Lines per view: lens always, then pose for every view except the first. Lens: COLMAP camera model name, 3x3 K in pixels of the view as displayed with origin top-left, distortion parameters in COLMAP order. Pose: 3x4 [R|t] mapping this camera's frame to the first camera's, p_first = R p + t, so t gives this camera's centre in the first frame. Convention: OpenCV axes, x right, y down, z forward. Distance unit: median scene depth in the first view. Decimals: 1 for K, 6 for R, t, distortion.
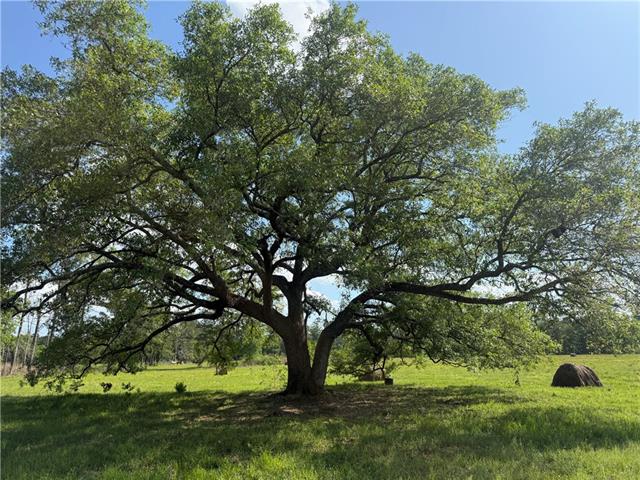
lens RADIAL K [[468.5, 0, 323.7], [0, 468.5, 237.3], [0, 0, 1]] dist [0.063690, -0.079759]
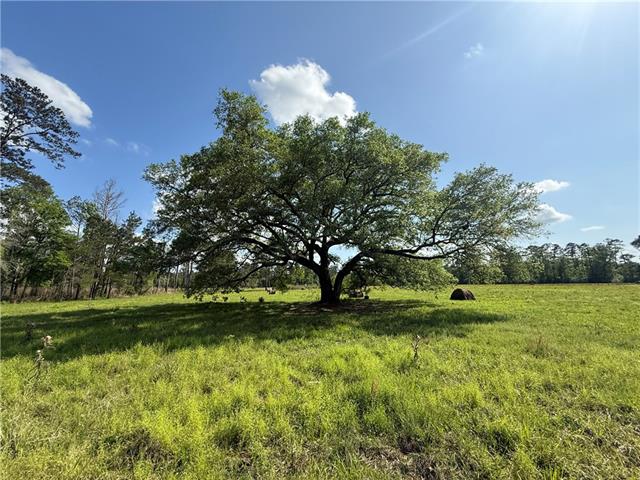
lens RADIAL K [[264.7, 0, 320.0], [0, 264.7, 240.0], [0, 0, 1]] dist [0.000271, 0.000116]
pose [[0.999961, 0.006512, 0.005986, -0.089079], [-0.006958, 0.996945, 0.077802, -0.022228], [-0.005461, -0.077840, 0.996951, -0.101894]]
